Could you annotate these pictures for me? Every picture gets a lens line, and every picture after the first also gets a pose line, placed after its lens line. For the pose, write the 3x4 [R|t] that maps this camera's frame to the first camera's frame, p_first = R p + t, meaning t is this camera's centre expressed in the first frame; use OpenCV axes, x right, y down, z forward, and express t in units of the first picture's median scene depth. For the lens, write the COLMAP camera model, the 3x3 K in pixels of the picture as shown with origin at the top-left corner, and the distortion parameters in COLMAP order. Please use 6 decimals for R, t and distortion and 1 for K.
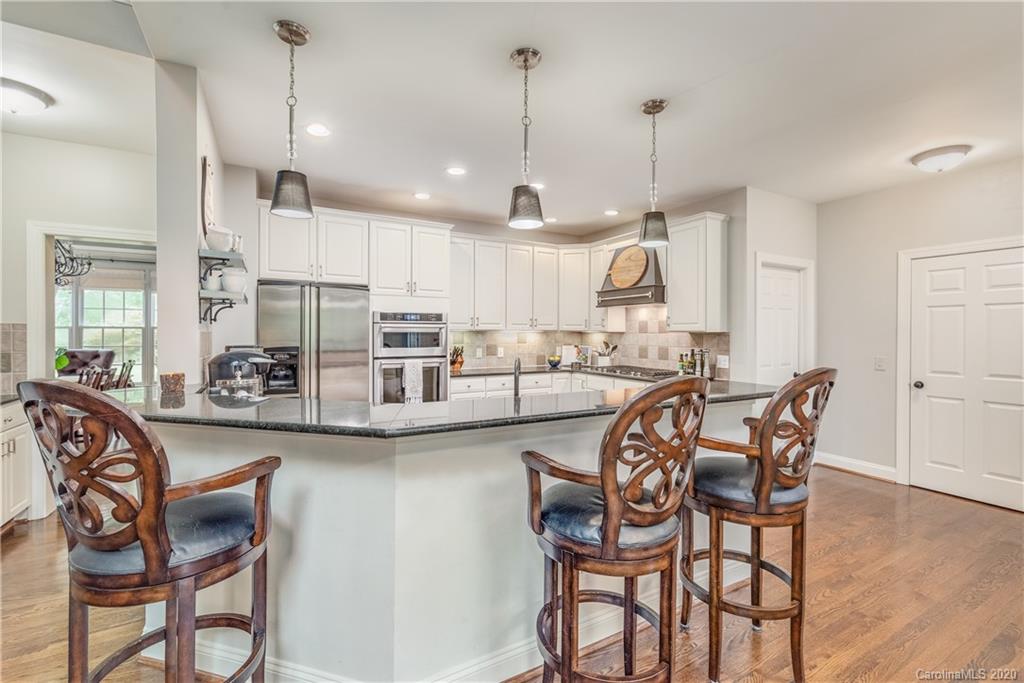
lens RADIAL K [[437.5, 0, 511.9], [0, 437.5, 334.8], [0, 0, 1]] dist [0.000292, -0.000420]
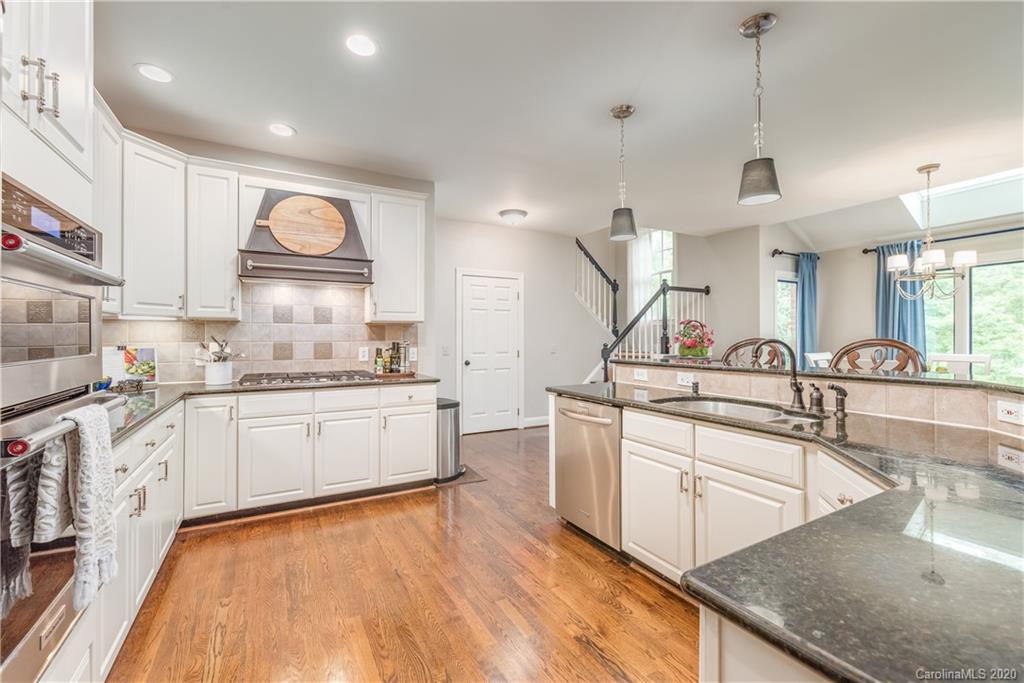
lens RADIAL K [[437.5, 0, 511.9], [0, 437.5, 334.8], [0, 0, 1]] dist [0.000292, -0.000420]
pose [[0.017936, -0.006223, 0.999820, -0.393020], [0.001971, 0.999979, 0.006189, 0.011464], [-0.999837, 0.001859, 0.017947, 0.657599]]
